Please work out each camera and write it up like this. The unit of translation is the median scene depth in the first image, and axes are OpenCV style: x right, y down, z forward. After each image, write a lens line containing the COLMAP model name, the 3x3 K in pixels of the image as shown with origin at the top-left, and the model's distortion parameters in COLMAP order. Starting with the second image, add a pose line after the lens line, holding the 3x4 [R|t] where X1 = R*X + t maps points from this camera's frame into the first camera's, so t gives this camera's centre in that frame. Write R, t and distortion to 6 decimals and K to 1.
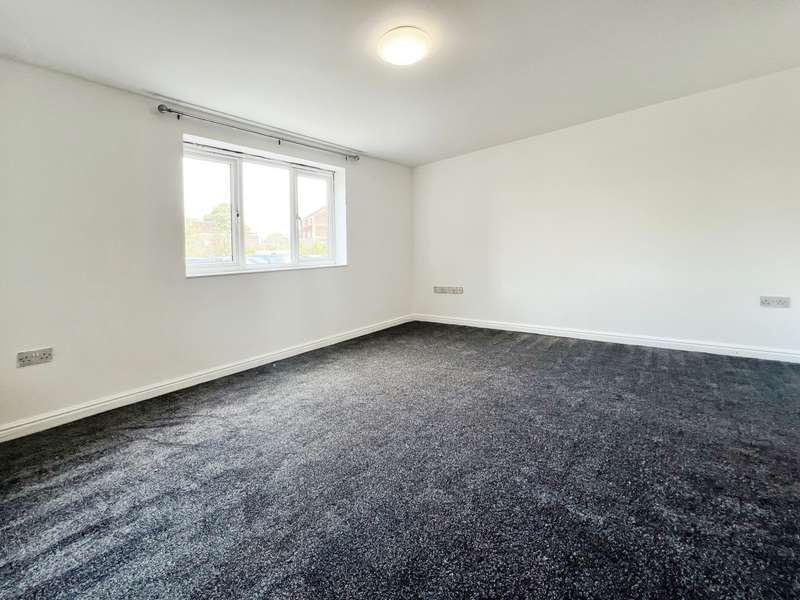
lens RADIAL K [[337.6, 0, 397.6], [0, 337.6, 258.7], [0, 0, 1]] dist [-0.000698, 0.000148]
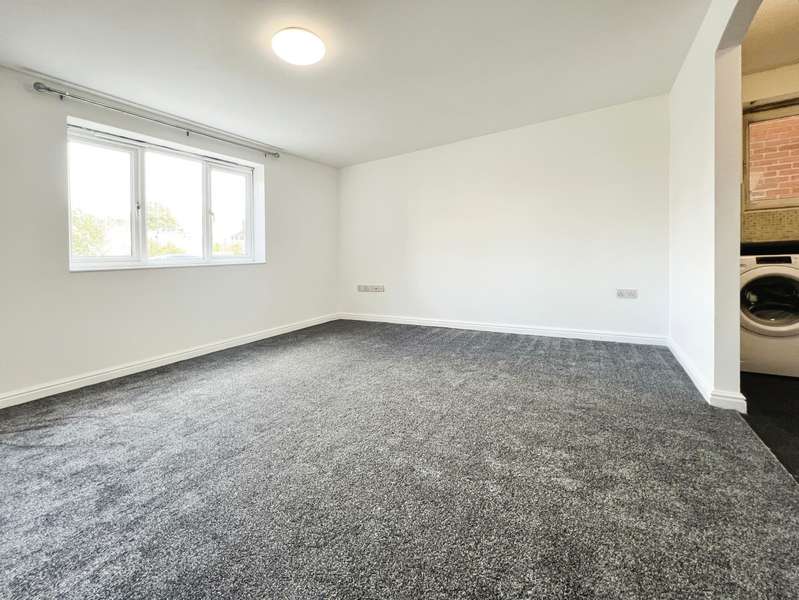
lens RADIAL K [[335.5, 0, 398.2], [0, 335.5, 262.0], [0, 0, 1]] dist [0.000108, 0.000180]
pose [[0.988032, 0.009173, 0.153974, 0.154763], [-0.008767, 0.999956, -0.003313, 0.030953], [-0.153998, 0.001924, 0.988069, -0.059634]]
